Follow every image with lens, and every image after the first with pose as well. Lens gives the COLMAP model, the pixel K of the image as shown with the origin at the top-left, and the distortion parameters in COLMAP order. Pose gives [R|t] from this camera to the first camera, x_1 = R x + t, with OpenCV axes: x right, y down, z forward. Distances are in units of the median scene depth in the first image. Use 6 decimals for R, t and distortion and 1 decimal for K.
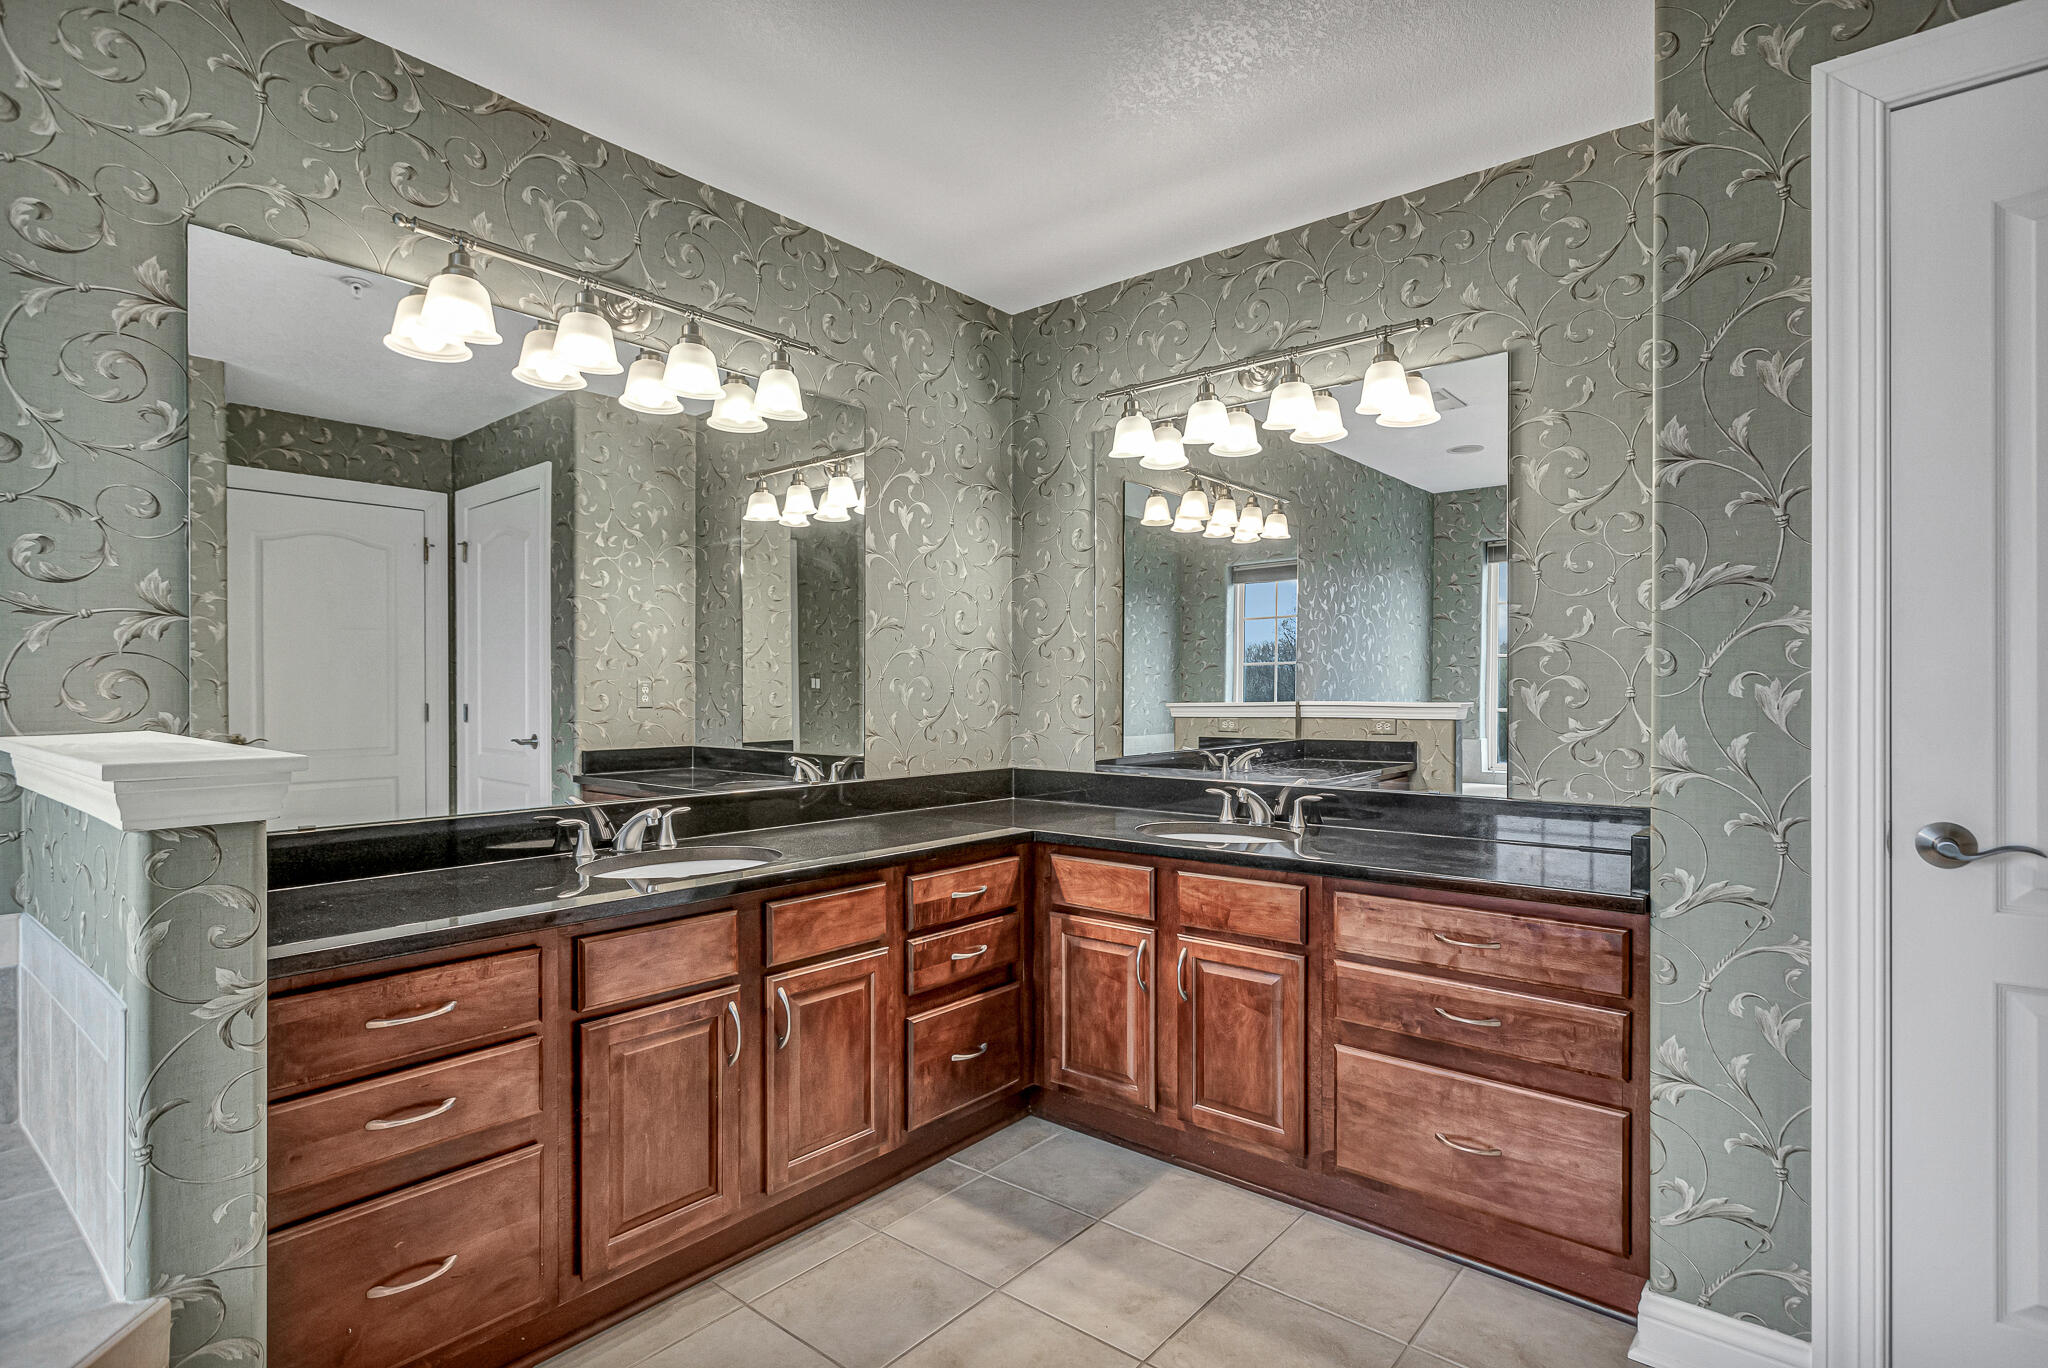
lens RADIAL K [[1022.3, 0, 1044.1], [0, 1022.3, 682.2], [0, 0, 1]] dist [-0.000442, -0.000183]
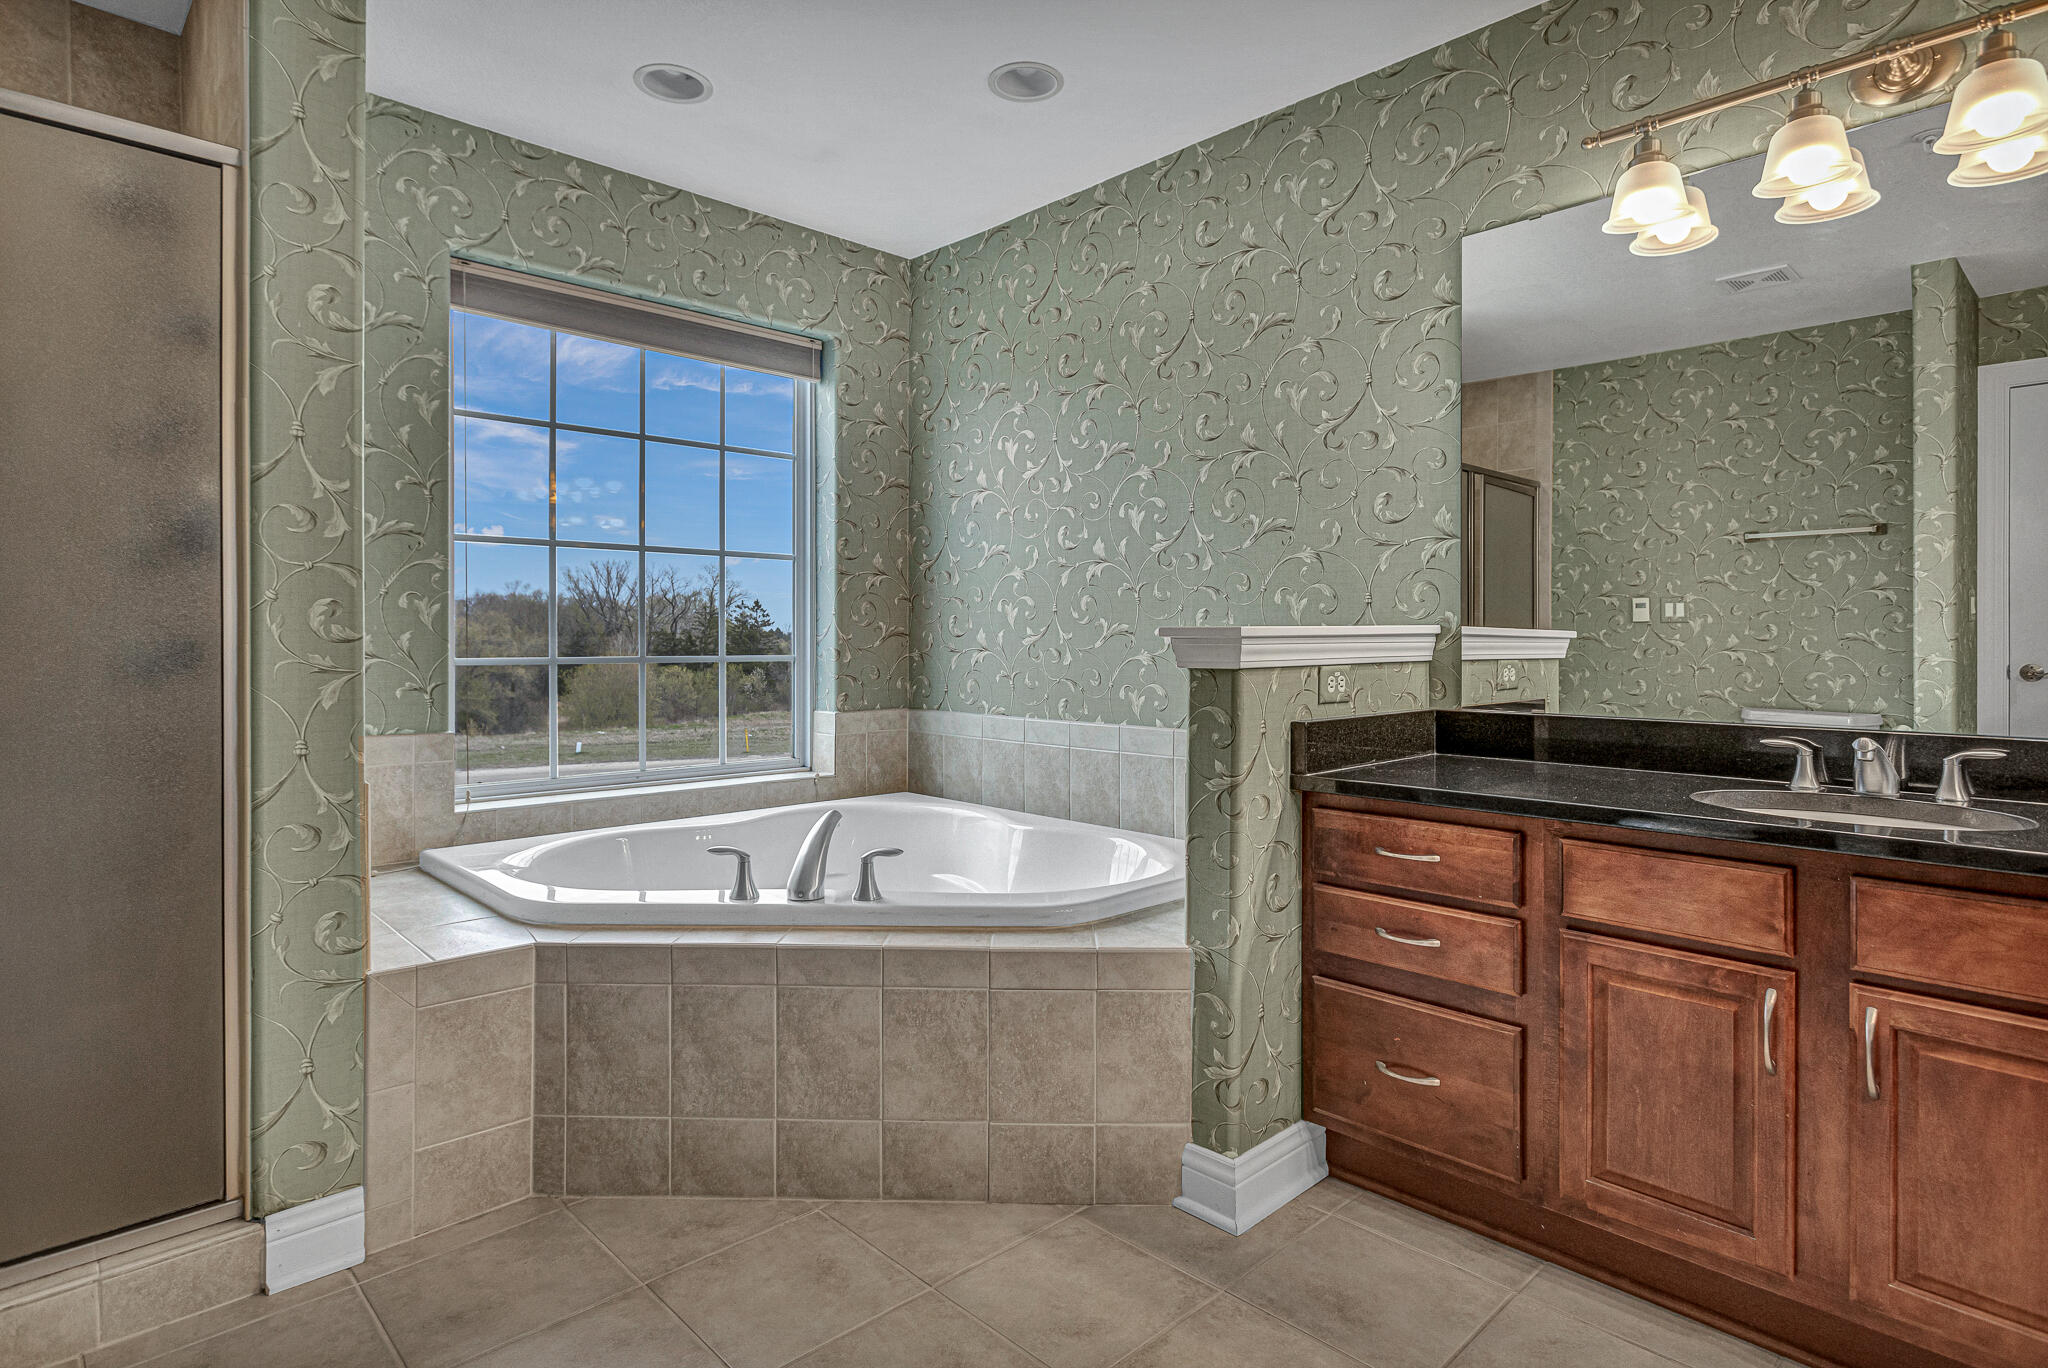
lens RADIAL K [[1064.4, 0, 1025.7], [0, 1064.4, 631.6], [0, 0, 1]] dist [0.000621, 0.000022]
pose [[-0.119570, -0.005596, -0.992810, 0.598349], [0.003606, 0.999975, -0.006071, 0.063149], [0.992819, -0.004306, -0.119547, 0.628456]]
